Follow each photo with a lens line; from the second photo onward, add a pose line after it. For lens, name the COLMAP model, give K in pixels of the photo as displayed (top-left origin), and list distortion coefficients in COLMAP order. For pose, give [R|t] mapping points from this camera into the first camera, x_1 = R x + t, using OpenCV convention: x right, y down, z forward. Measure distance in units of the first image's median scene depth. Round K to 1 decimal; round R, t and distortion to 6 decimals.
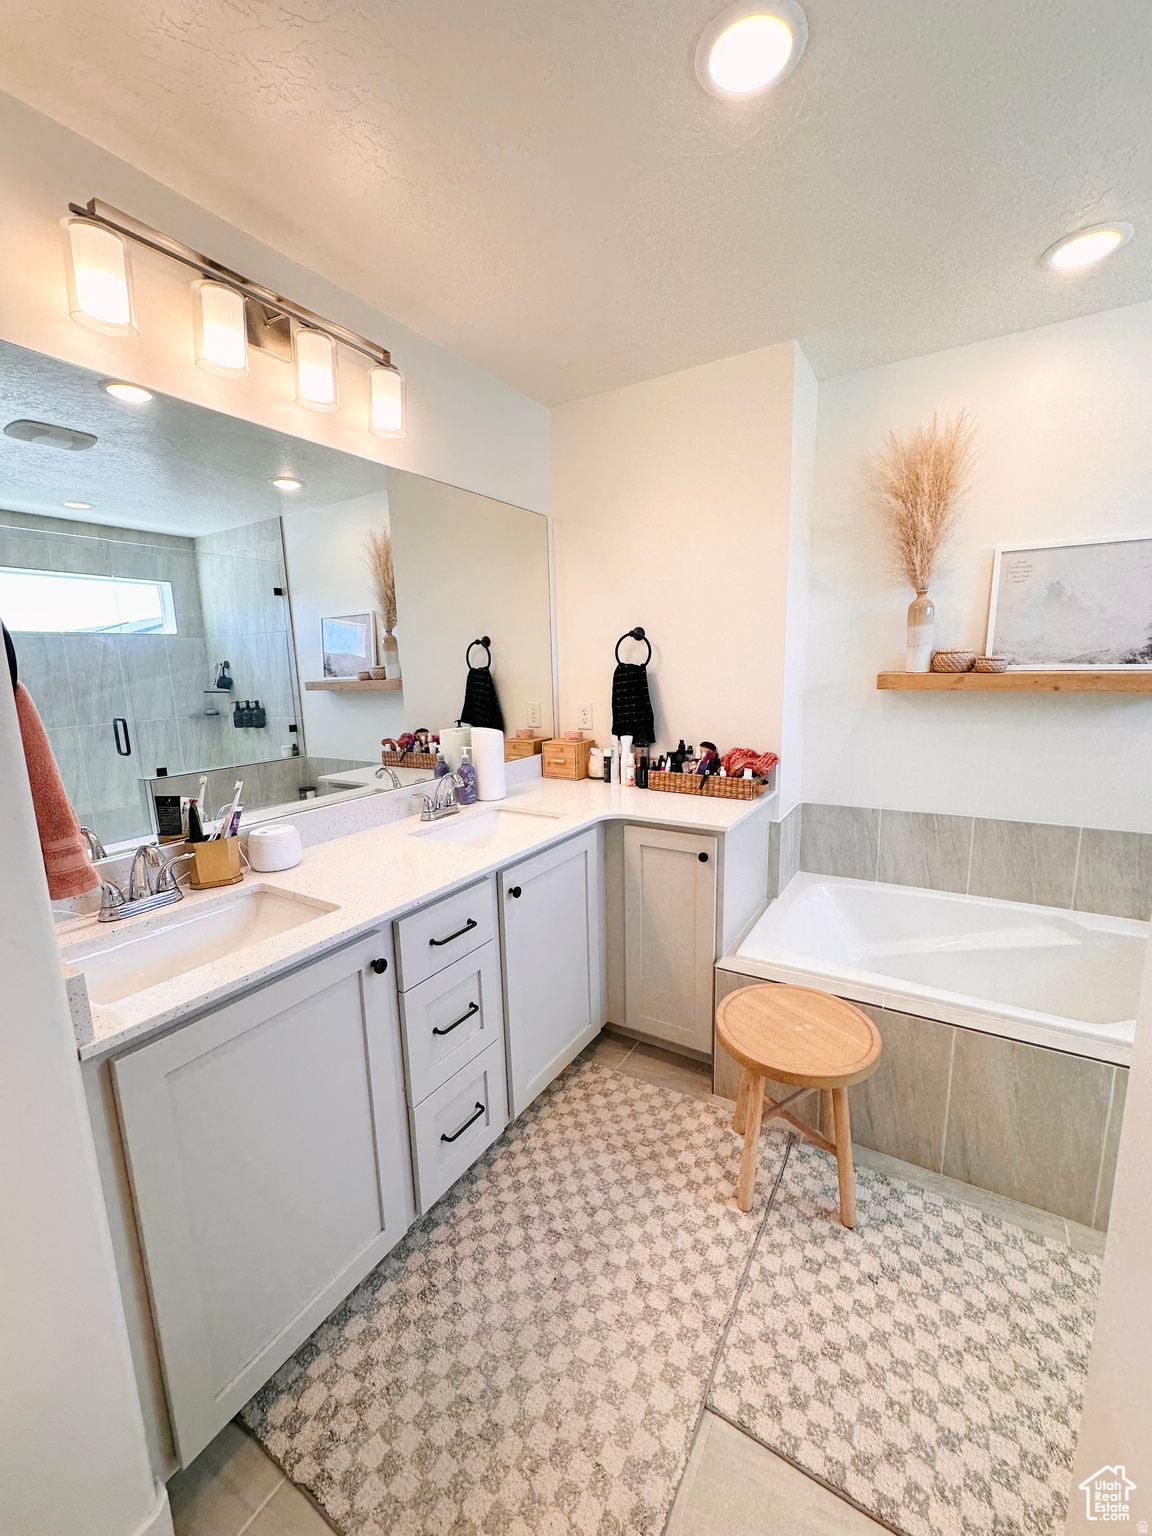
lens RADIAL K [[611.7, 0, 575.9], [0, 611.7, 767.7], [0, 0, 1]] dist [-0.000510, 0.000490]
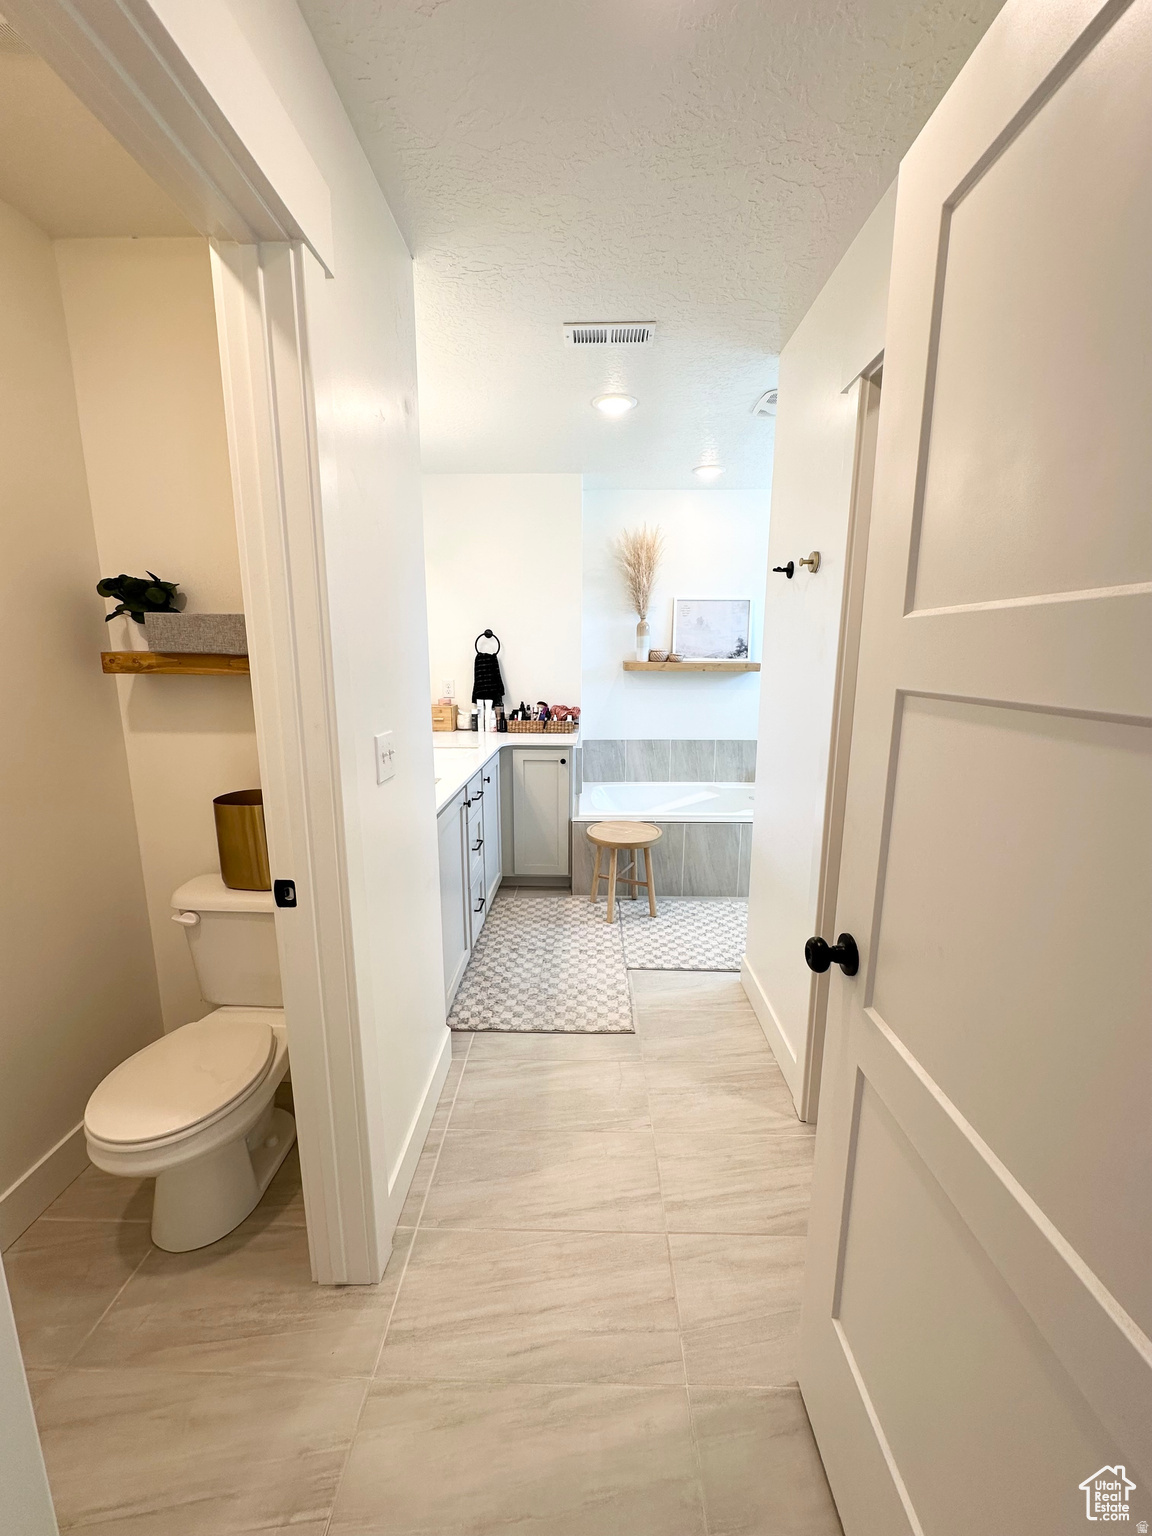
lens RADIAL K [[611.7, 0, 572.3], [0, 611.7, 772.0], [0, 0, 1]] dist [-0.000510, 0.000490]
pose [[0.865335, -0.072623, 0.495905, -0.640216], [0.064064, 0.997357, 0.034269, 0.112772], [-0.497083, 0.002116, 0.867700, -0.558367]]
